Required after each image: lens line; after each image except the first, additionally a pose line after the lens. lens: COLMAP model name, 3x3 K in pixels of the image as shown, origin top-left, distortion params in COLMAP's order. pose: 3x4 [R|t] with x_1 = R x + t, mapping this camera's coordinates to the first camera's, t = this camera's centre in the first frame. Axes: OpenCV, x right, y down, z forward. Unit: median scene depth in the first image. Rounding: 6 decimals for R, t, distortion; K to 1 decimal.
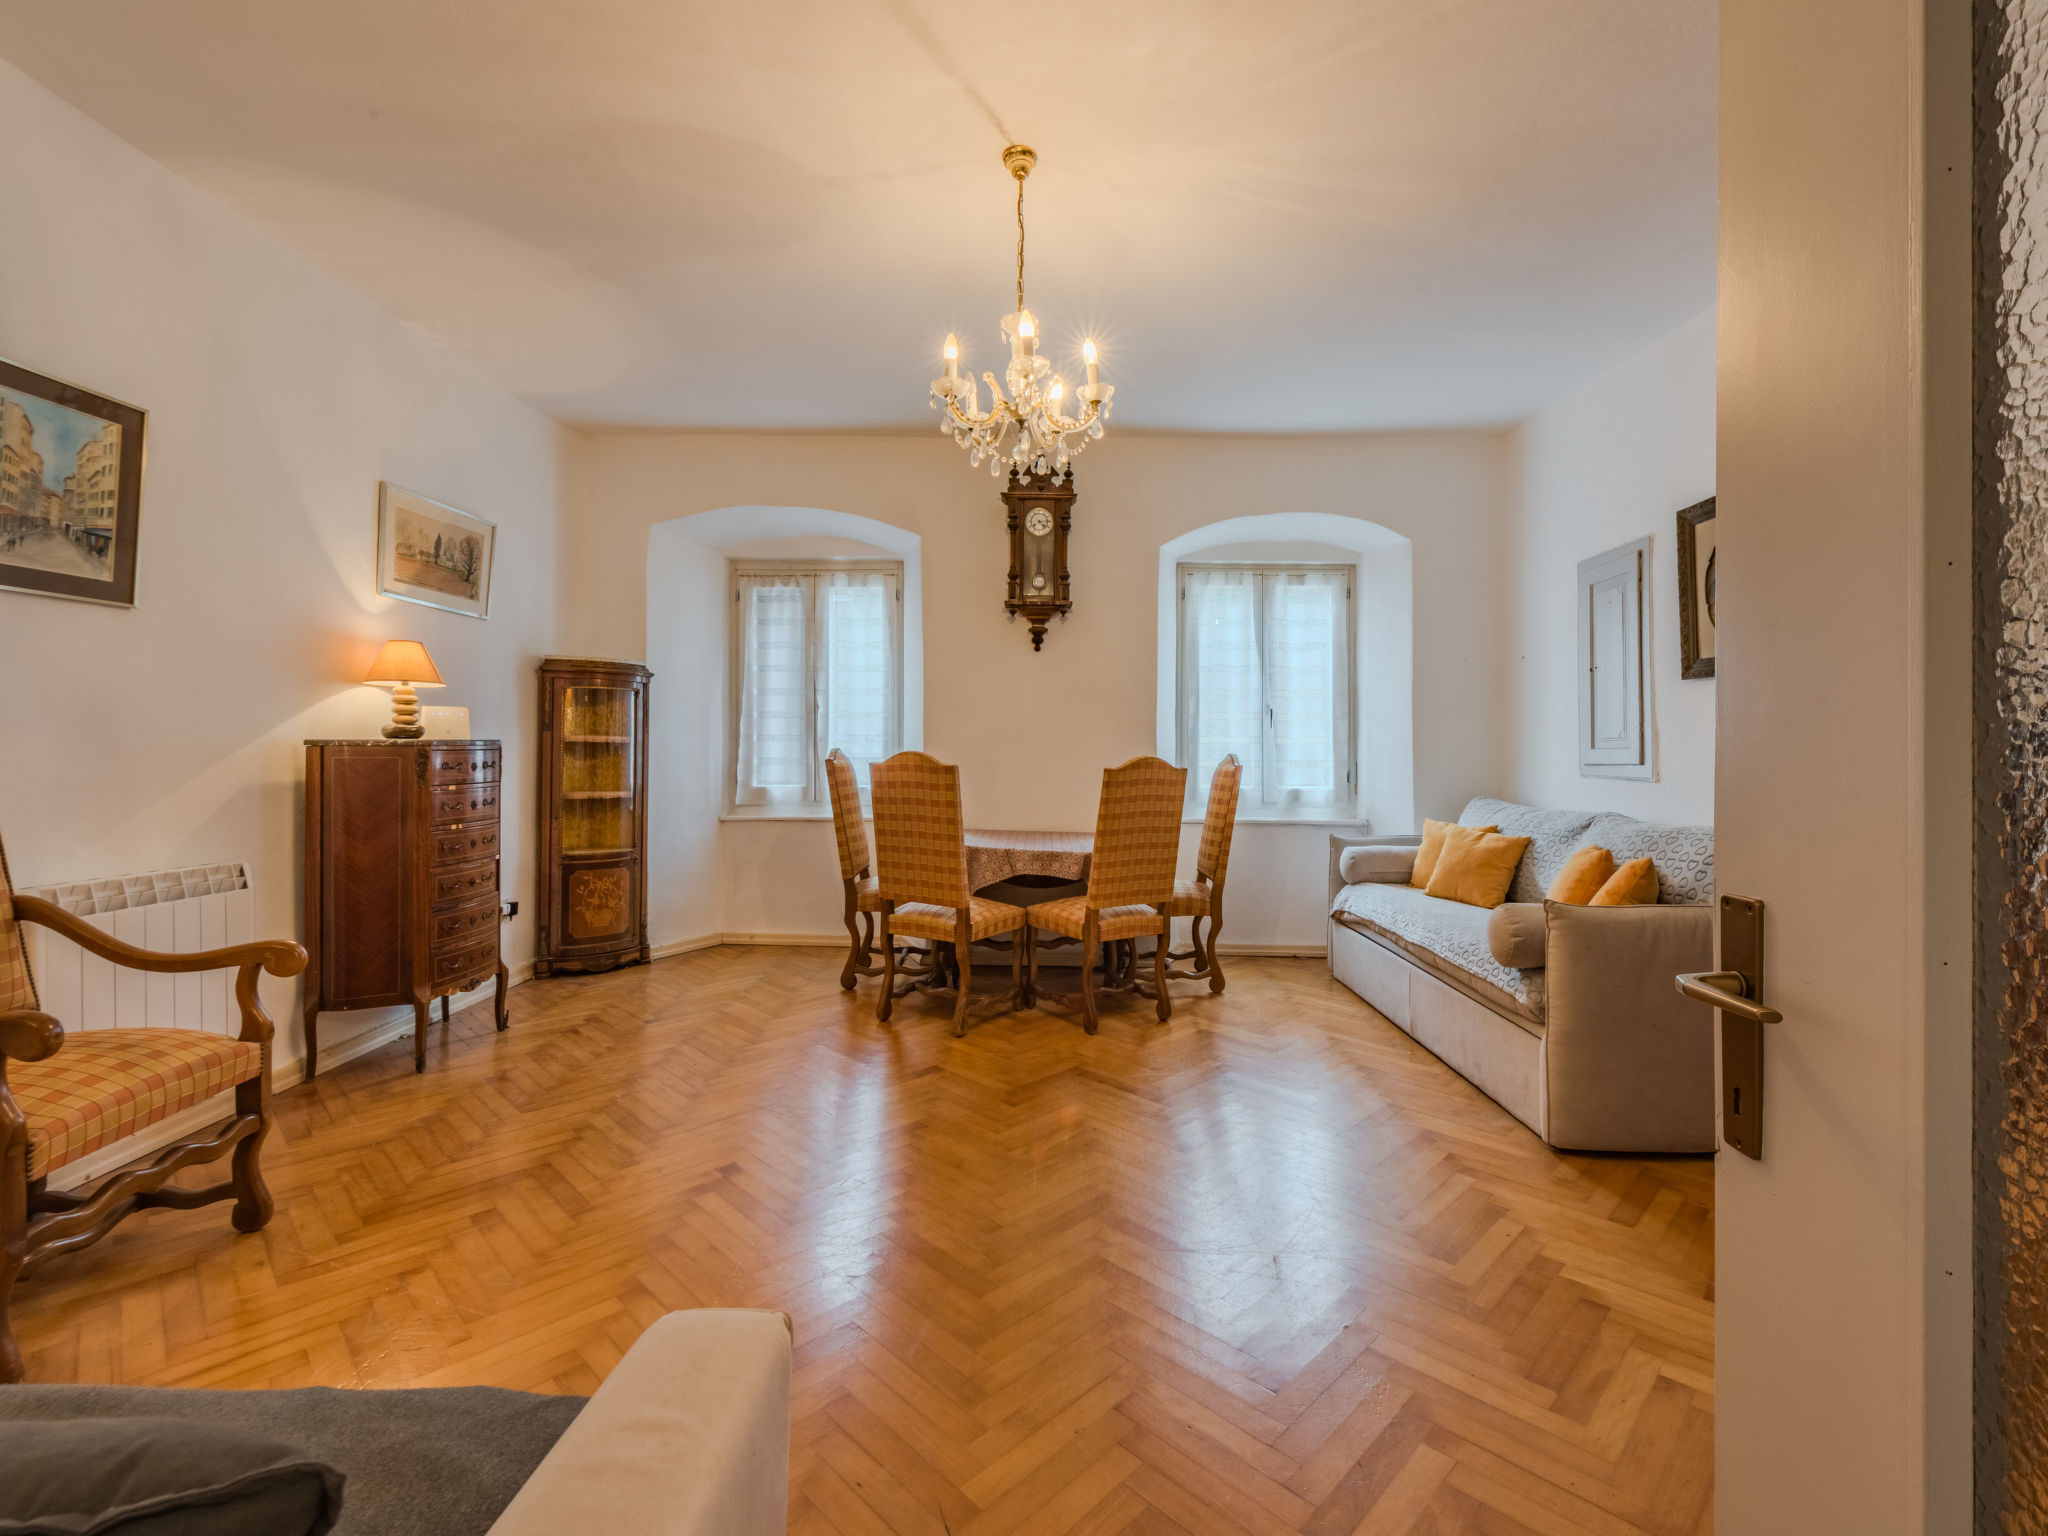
lens RADIAL K [[876.0, 0, 1027.3], [0, 876.0, 748.0], [0, 0, 1]] dist [0.001148, -0.000243]
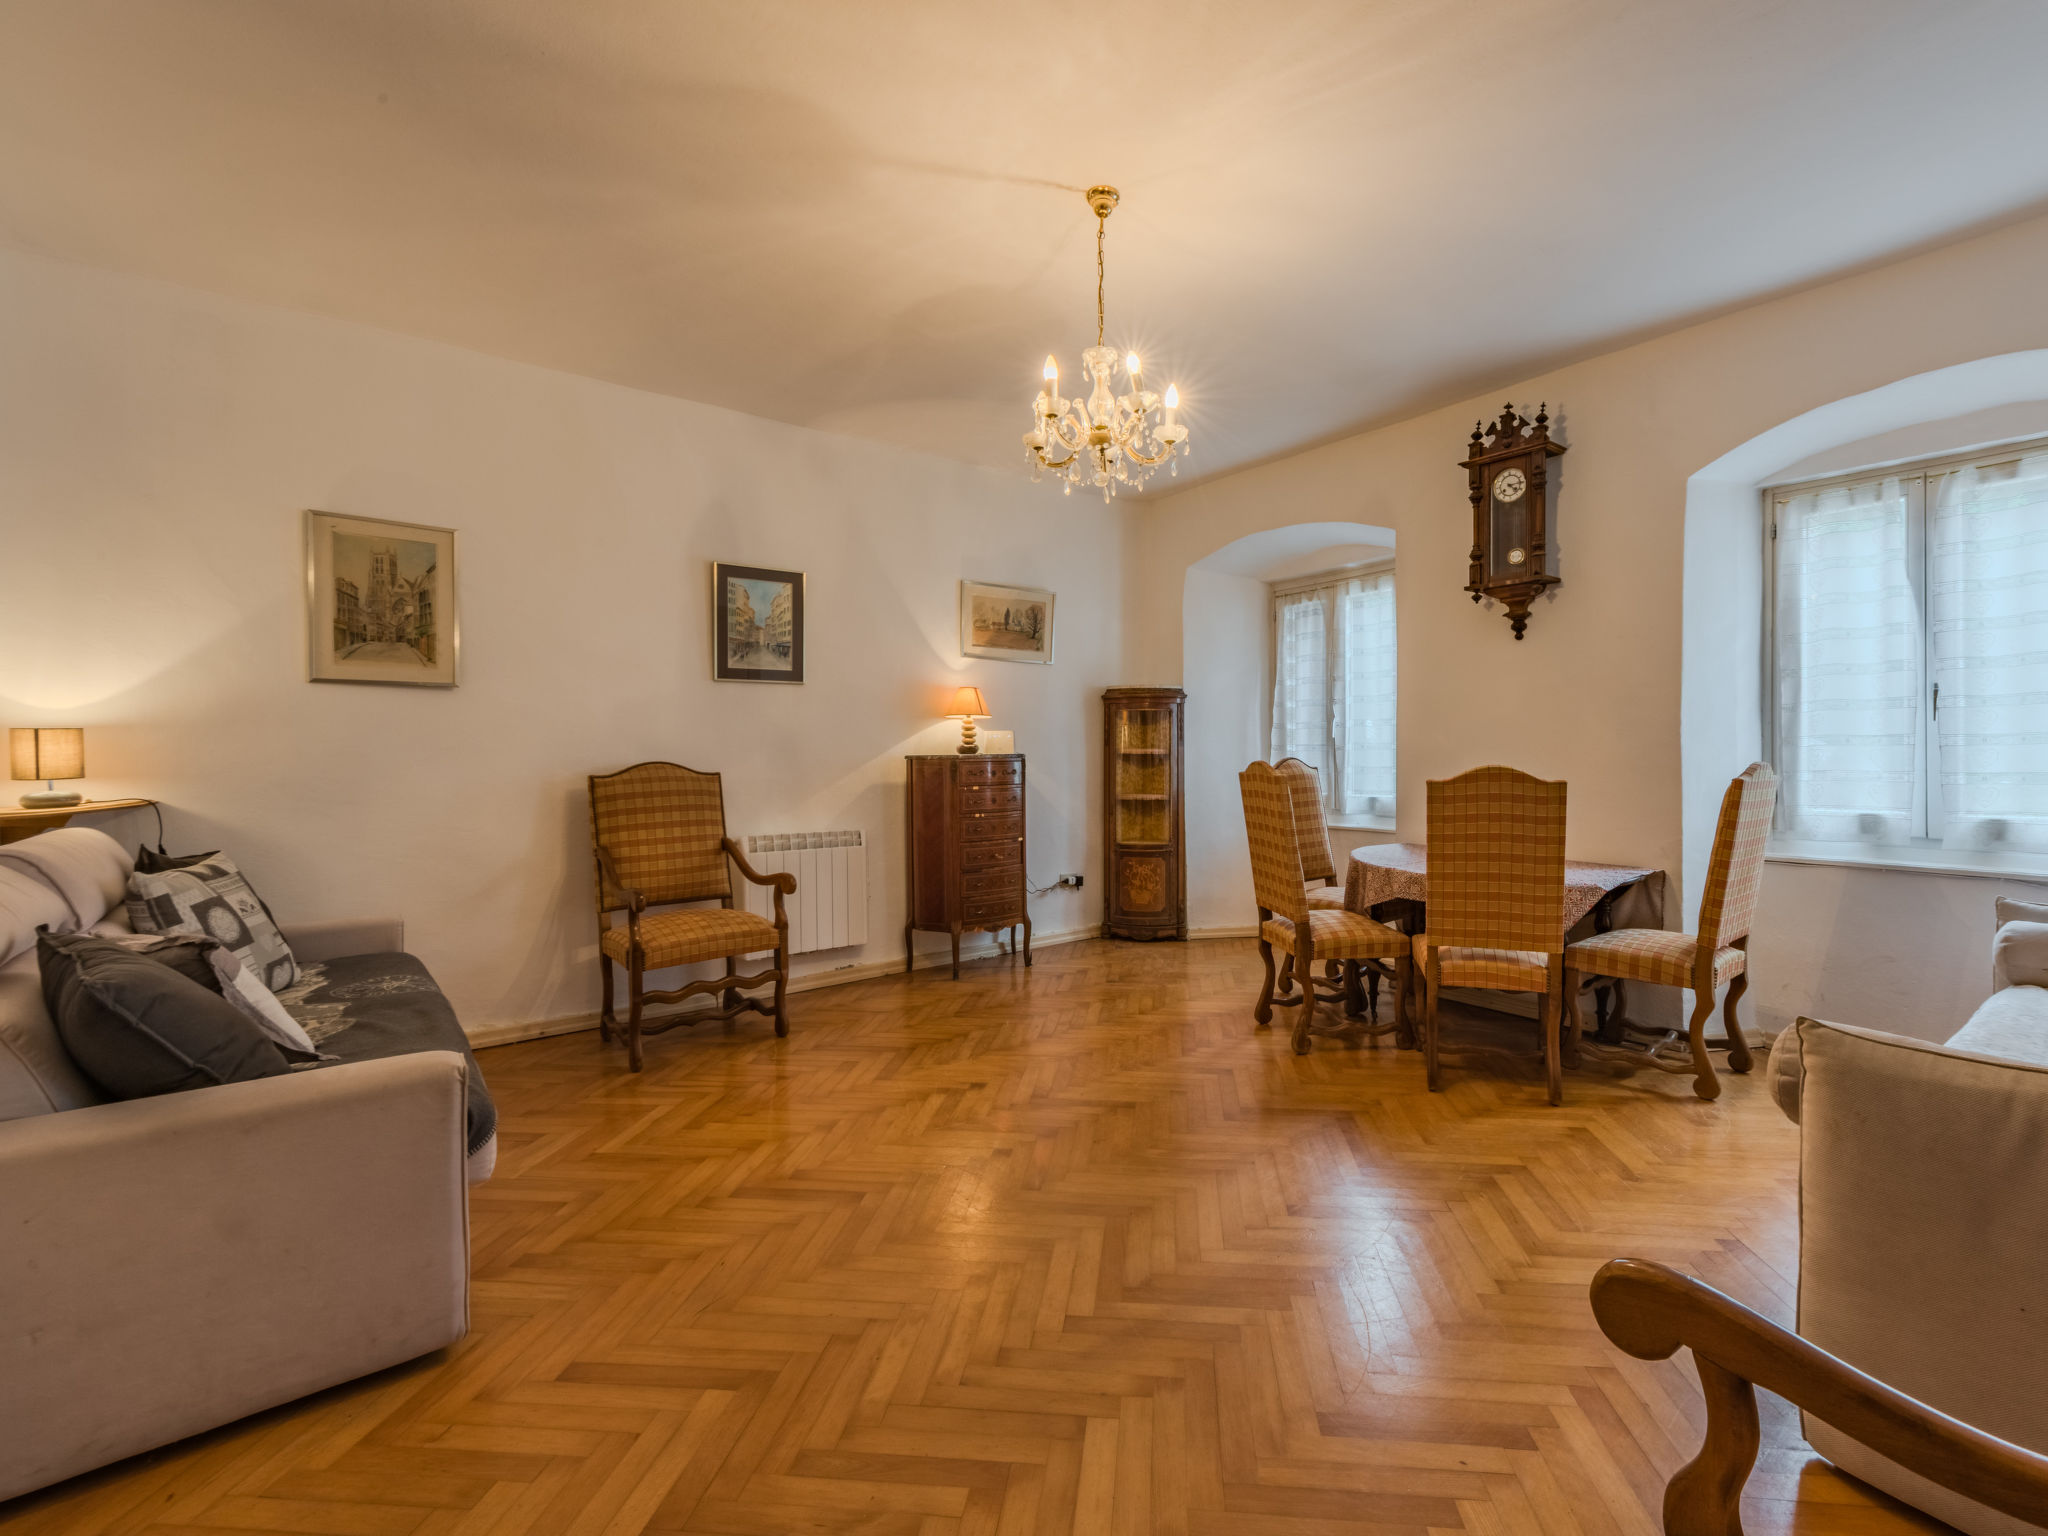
lens RADIAL K [[830.2, 0, 1024.0], [0, 830.2, 768.0], [0, 0, 1]] dist [-0.000677, -0.000536]
pose [[0.654832, 0.001939, -0.755772, 0.310944], [0.008834, 0.999909, 0.010219, -0.000316], [0.755723, -0.013368, 0.654755, 0.125885]]
